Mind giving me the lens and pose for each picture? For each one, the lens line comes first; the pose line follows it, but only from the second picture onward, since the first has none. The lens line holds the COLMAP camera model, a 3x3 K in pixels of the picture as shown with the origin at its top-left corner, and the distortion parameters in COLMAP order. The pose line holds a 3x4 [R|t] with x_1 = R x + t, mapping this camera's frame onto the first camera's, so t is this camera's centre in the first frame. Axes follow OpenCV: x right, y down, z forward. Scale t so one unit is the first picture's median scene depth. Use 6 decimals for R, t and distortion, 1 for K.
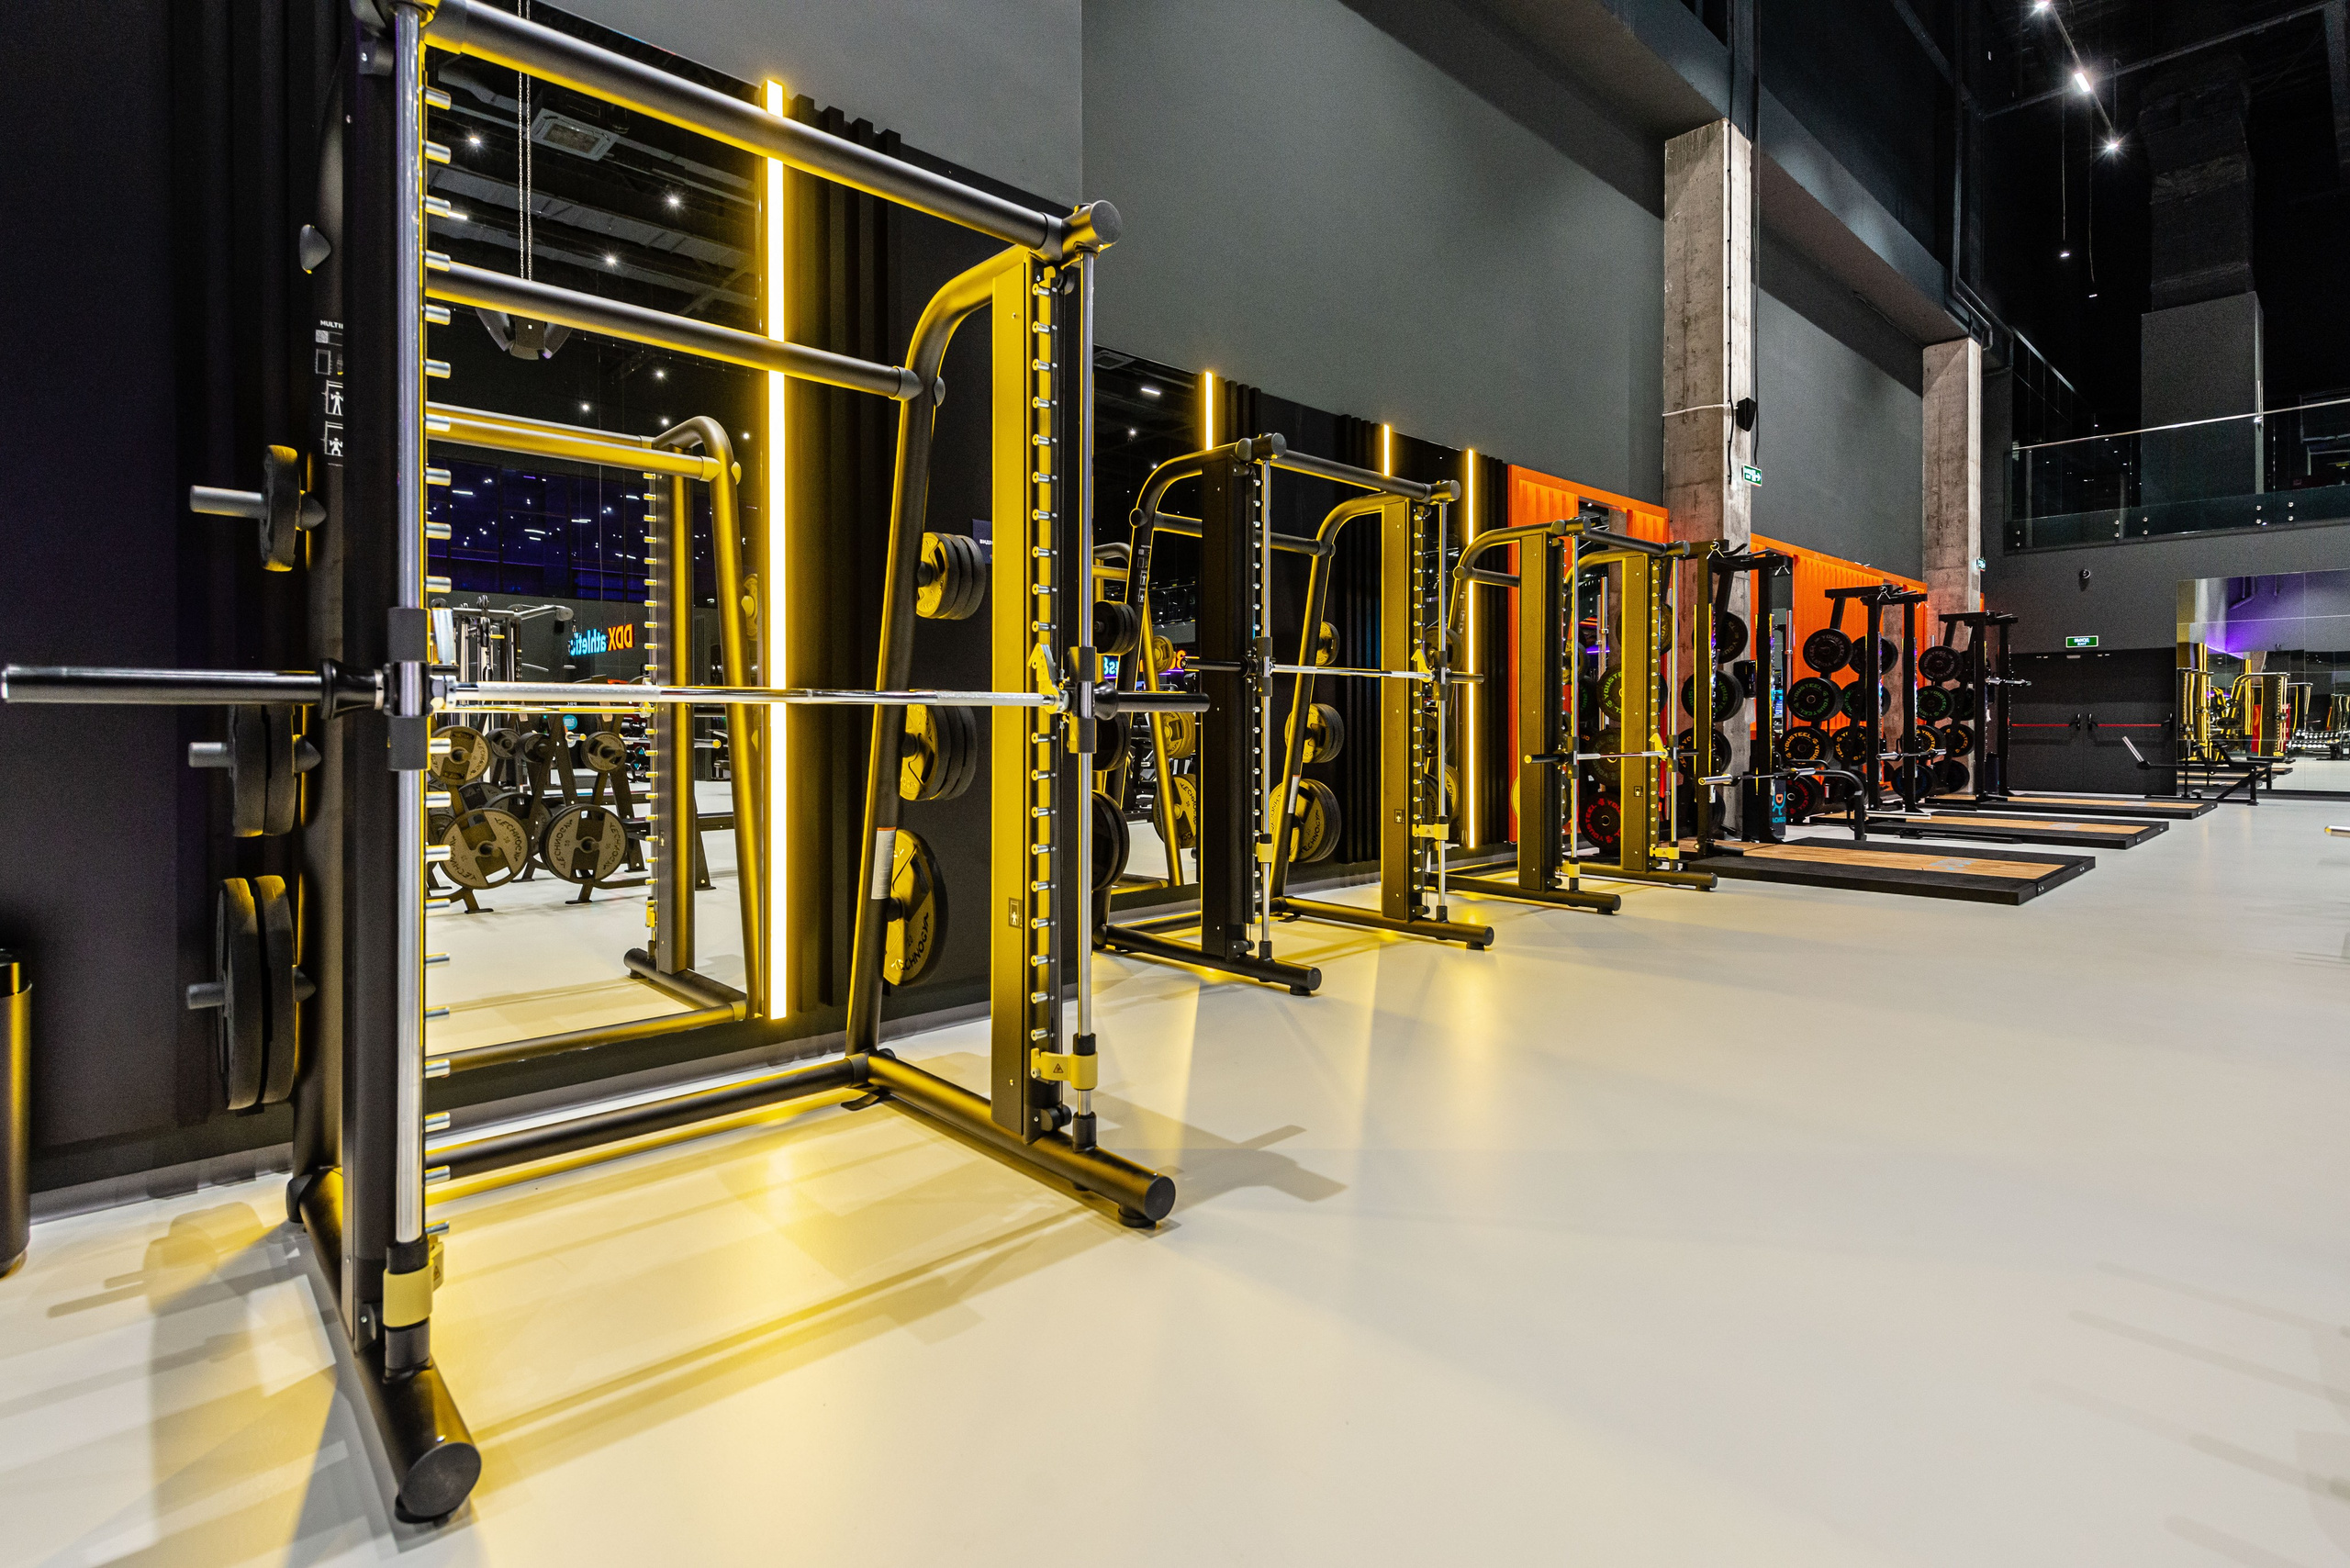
lens RADIAL K [[1134.5, 0, 1171.1], [0, 1134.5, 717.6], [0, 0, 1]] dist [0.002121, -0.000820]
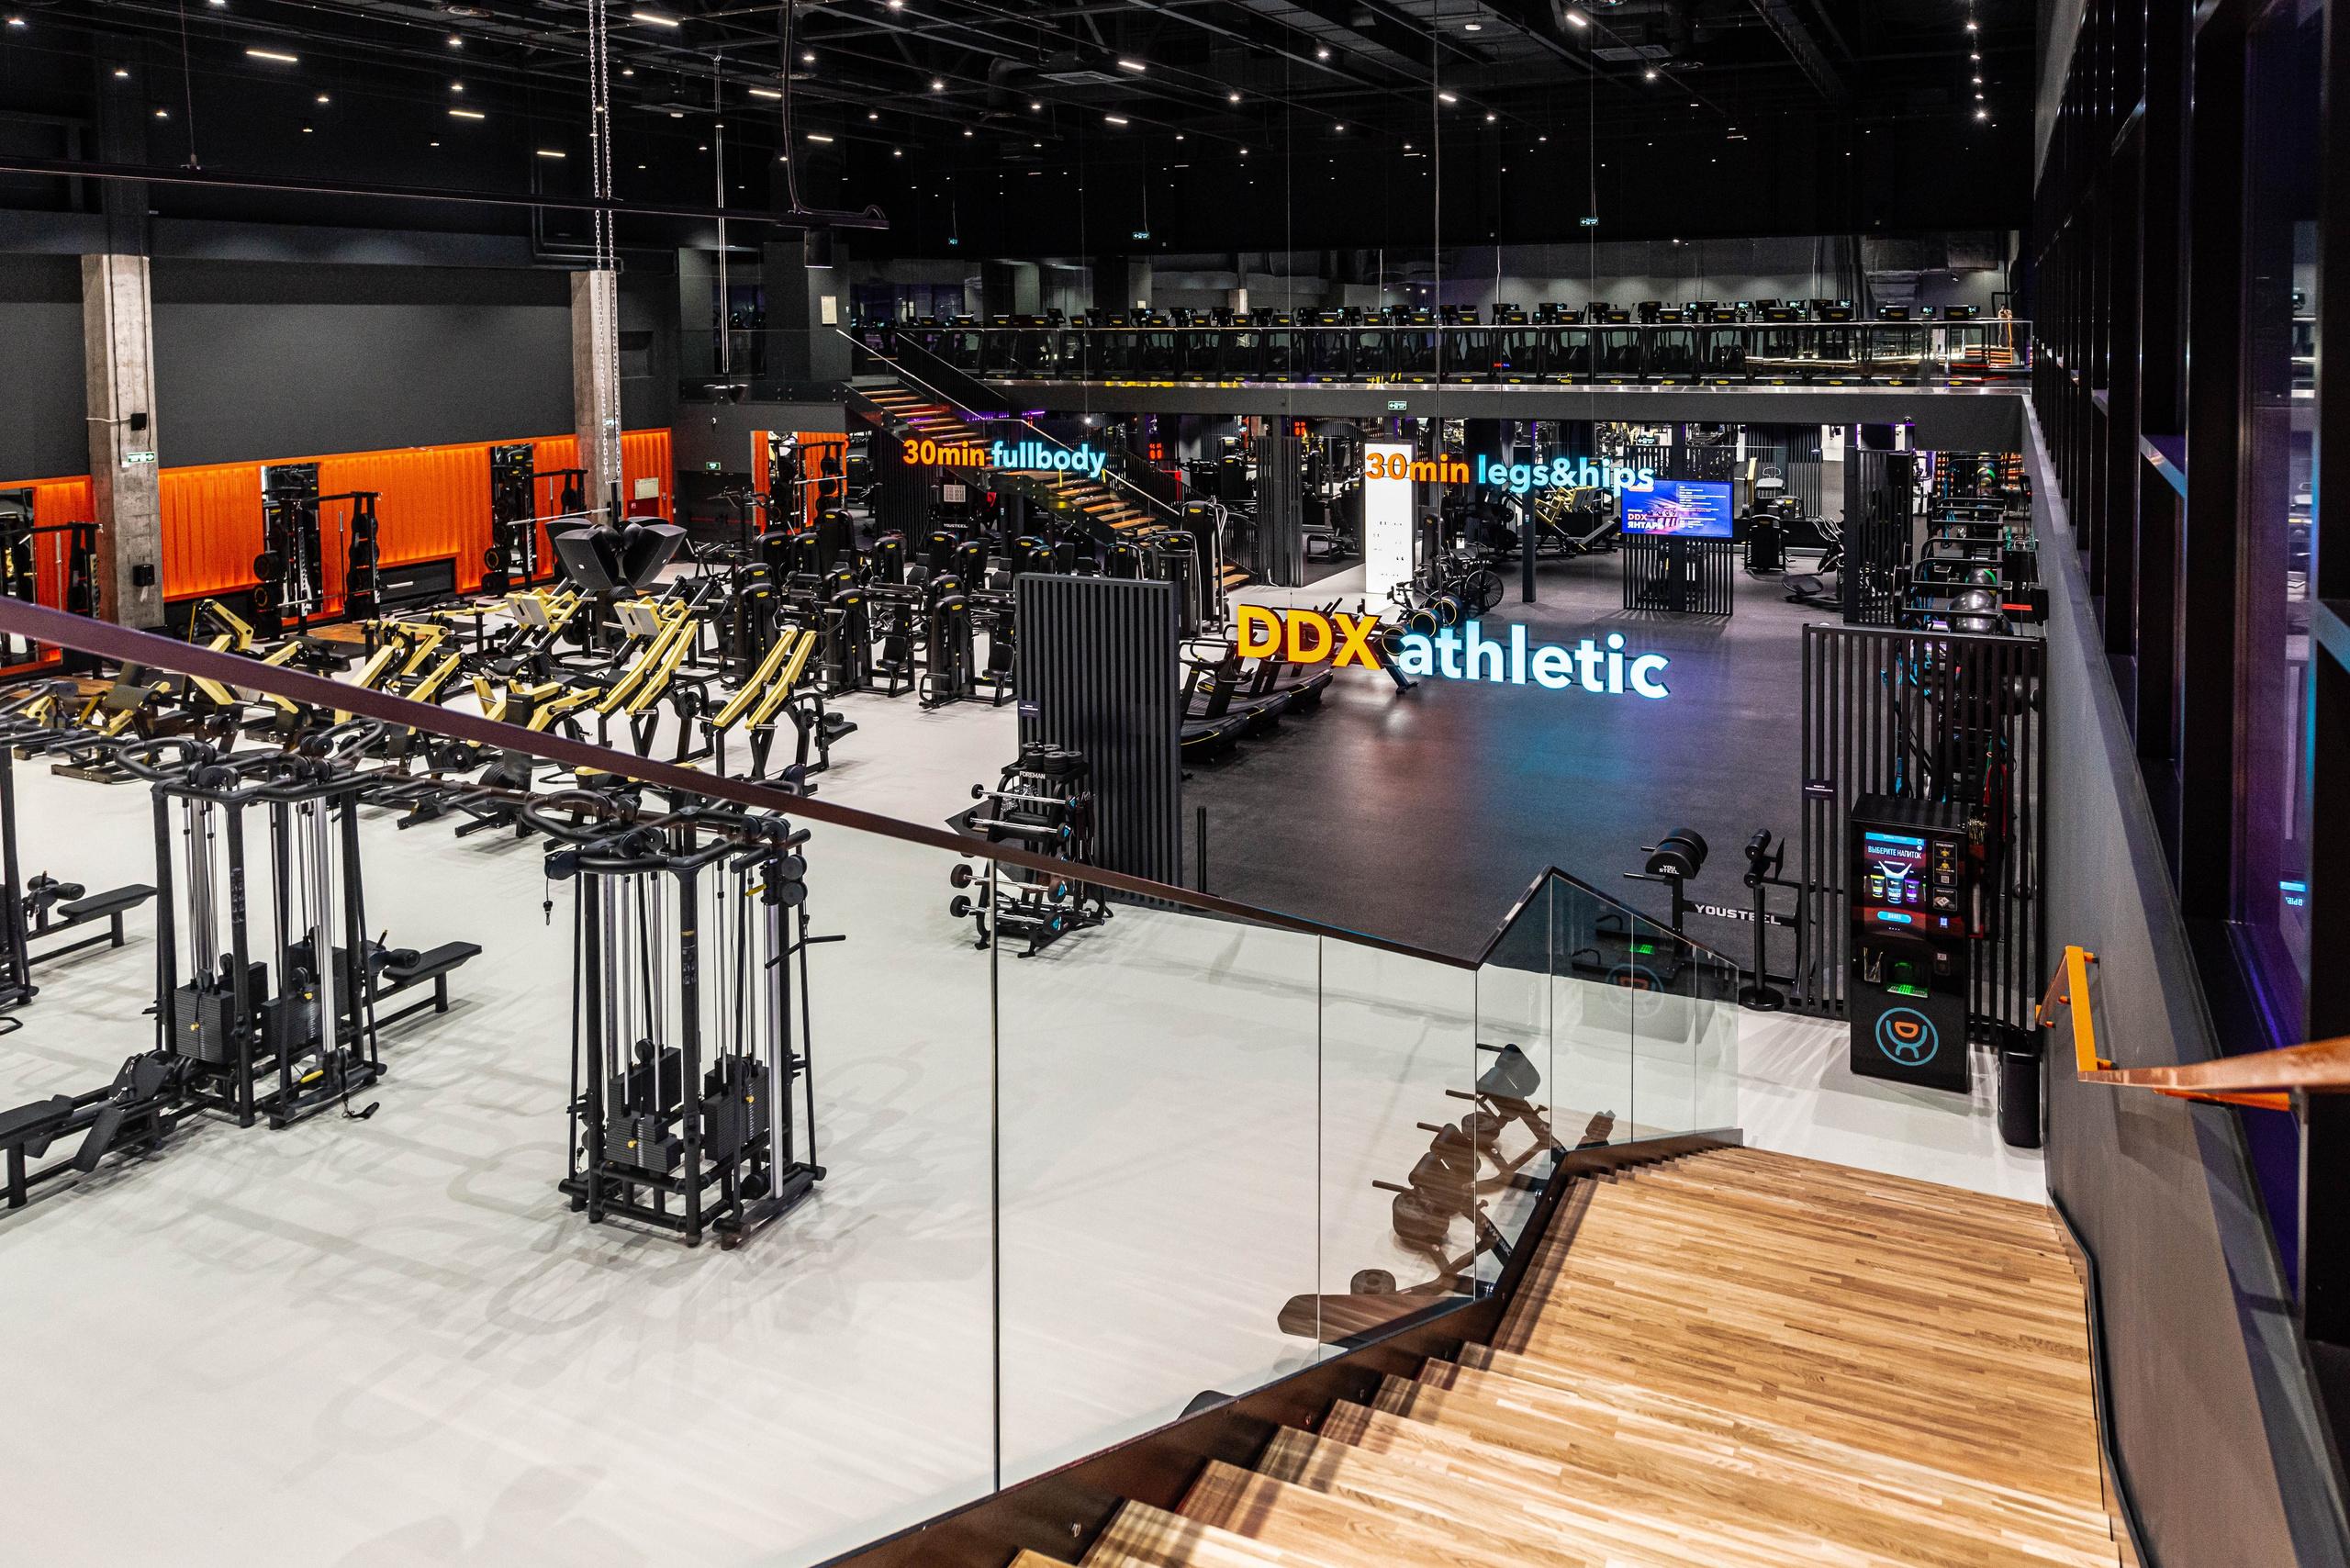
lens RADIAL K [[1487.9, 0, 1432.1], [0, 1487.9, 402.9], [0, 0, 1]] dist [0.015271, -0.003761]
pose [[0.892404, -0.023276, 0.450636, 1.214414], [-0.005147, 0.998079, 0.061744, -0.439502], [-0.451208, -0.057420, 0.890570, -1.880770]]
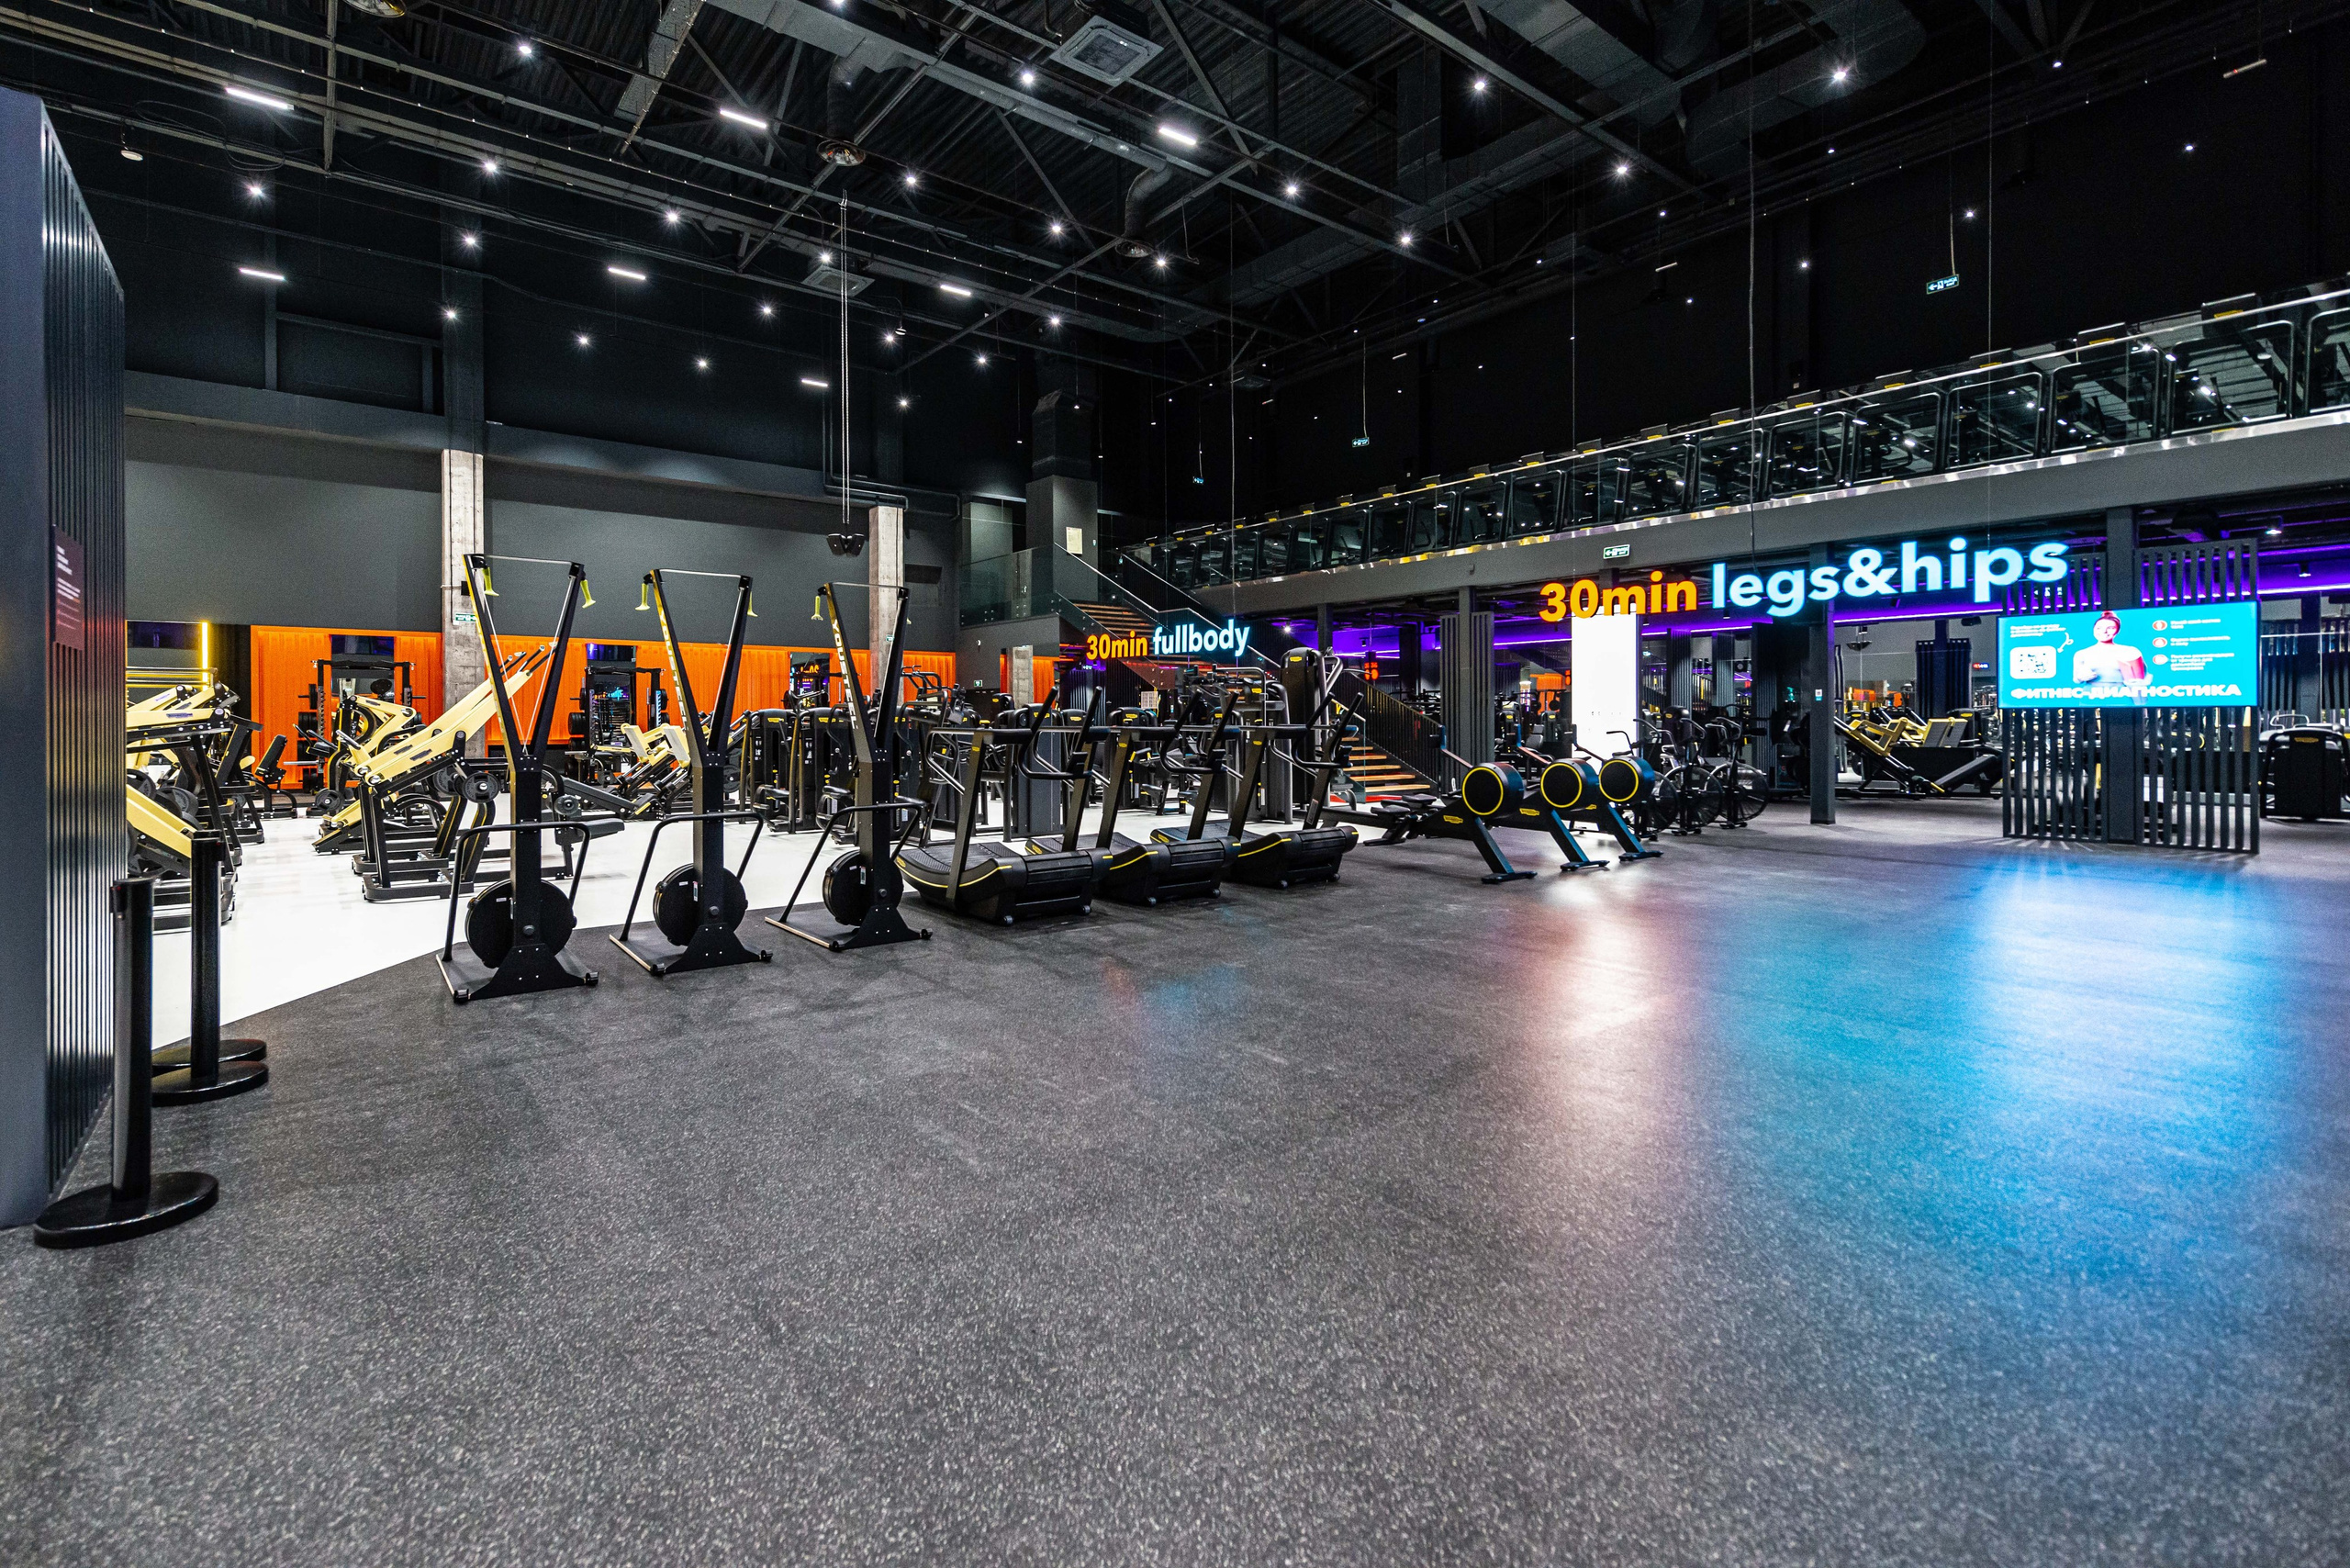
lens RADIAL K [[1069.0, 0, 1186.4], [0, 1069.0, 719.4], [0, 0, 1]] dist [0.010099, -0.001366]
pose [[0.997849, -0.001647, -0.065530, 1.927416], [0.002056, 0.999979, 0.006176, -0.035655], [0.065518, -0.006298, 0.997831, -0.869844]]
